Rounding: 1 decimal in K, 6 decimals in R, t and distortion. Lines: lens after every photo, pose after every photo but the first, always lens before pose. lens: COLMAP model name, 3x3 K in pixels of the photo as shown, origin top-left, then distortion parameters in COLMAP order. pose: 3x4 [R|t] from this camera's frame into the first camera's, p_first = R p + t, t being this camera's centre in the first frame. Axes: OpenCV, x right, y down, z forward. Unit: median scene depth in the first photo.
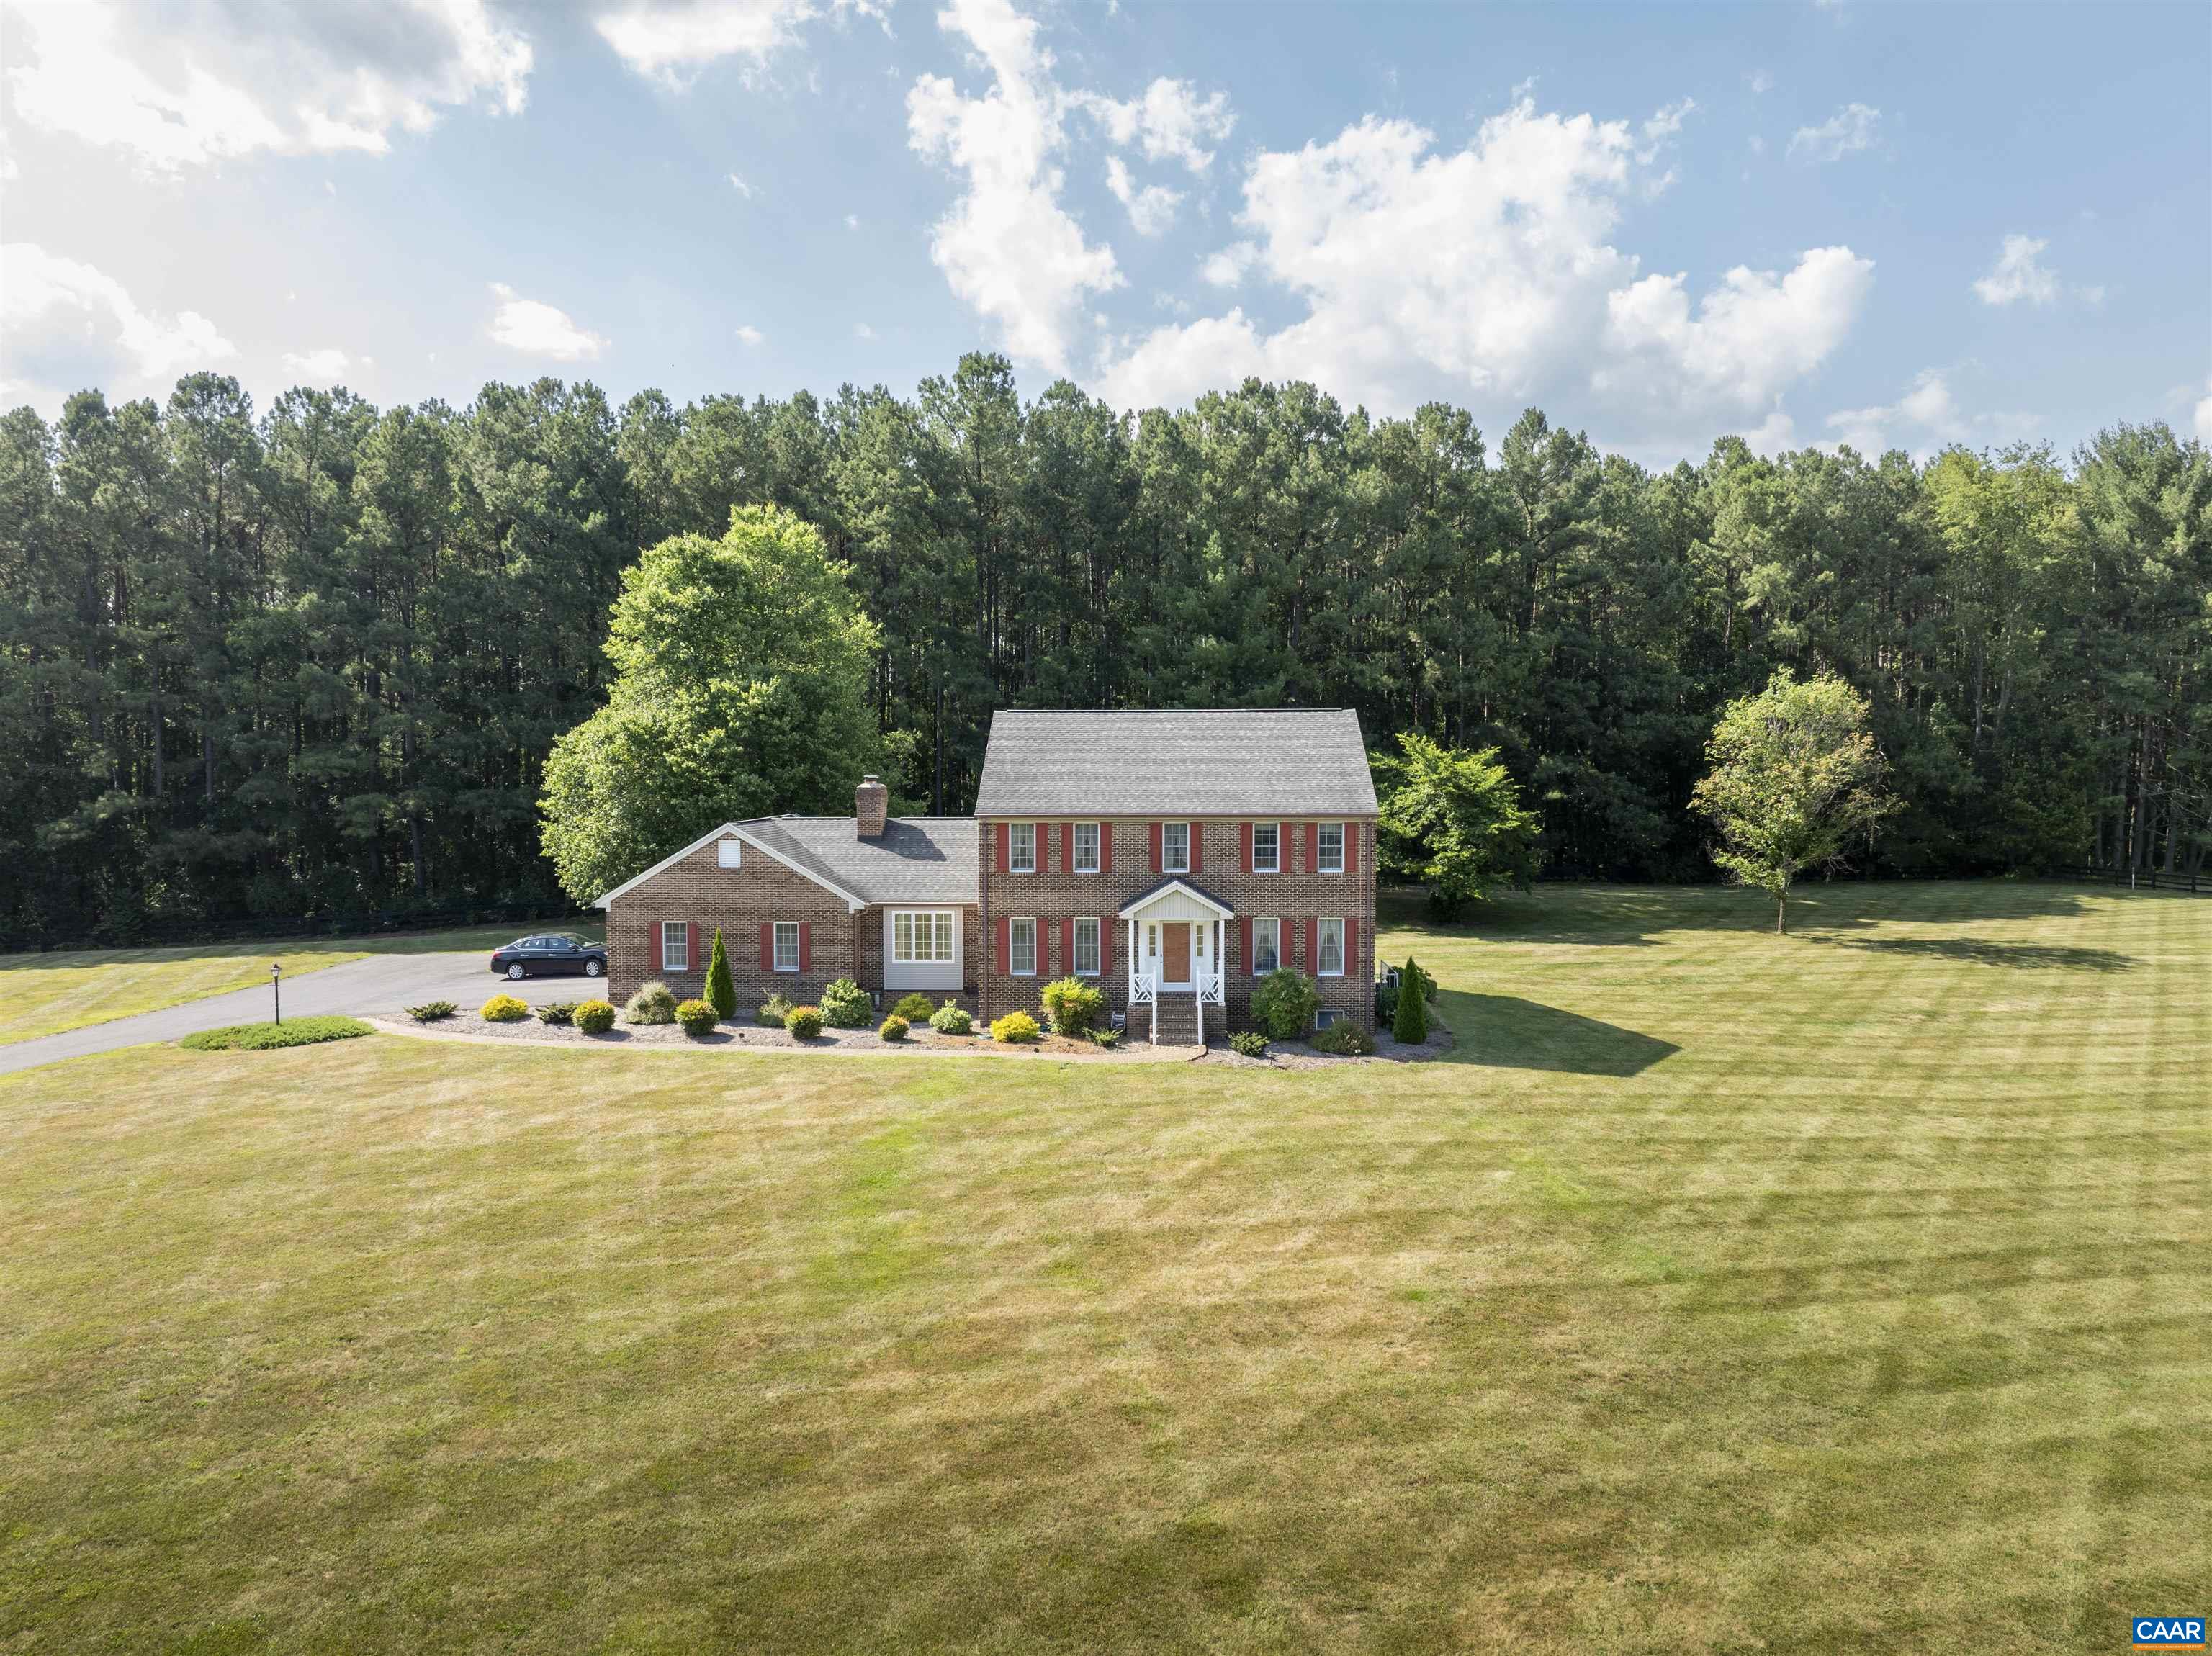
lens RADIAL K [[1627.8, 0, 1106.0], [0, 1627.8, 828.0], [0, 0, 1]] dist [-0.027080, -0.006093]
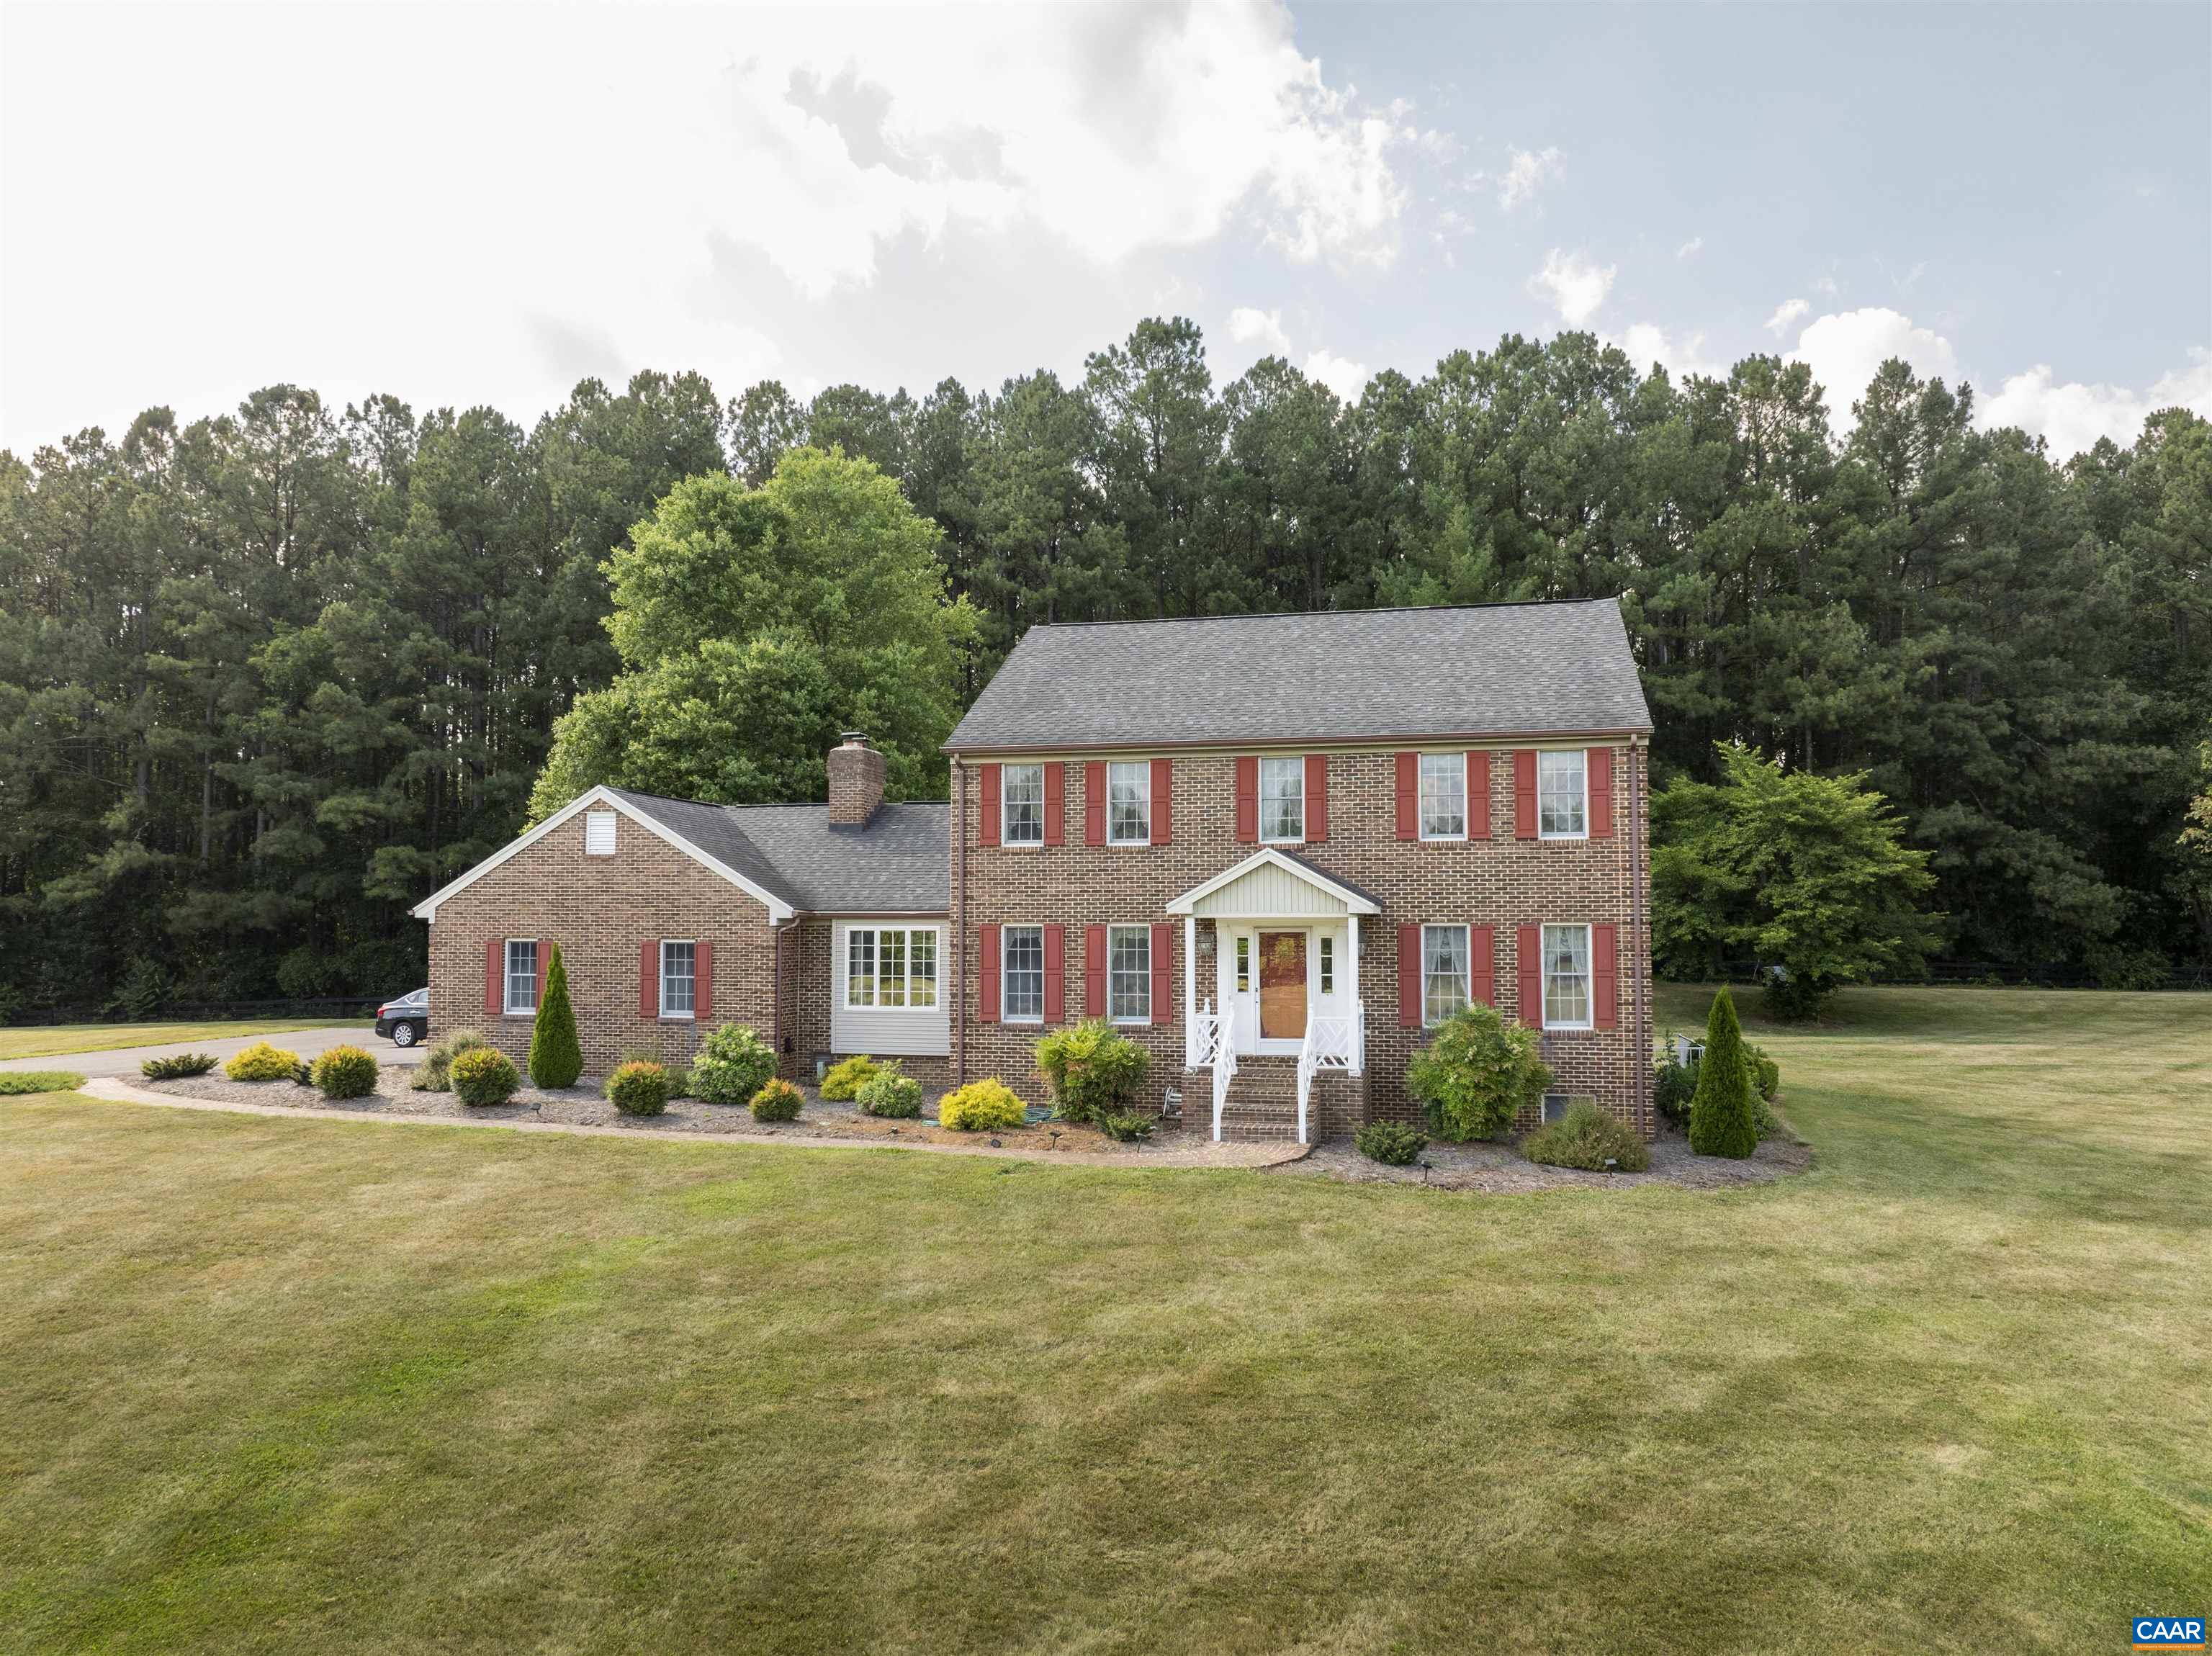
lens RADIAL K [[1594.4, 0, 1106.0], [0, 1594.4, 828.0], [0, 0, 1]] dist [-0.030298, -0.005974]
pose [[0.979190, -0.012172, -0.202579, 0.091687], [-0.009912, 0.994140, -0.107644, 0.079346], [0.202702, 0.107412, 0.973332, 0.427288]]
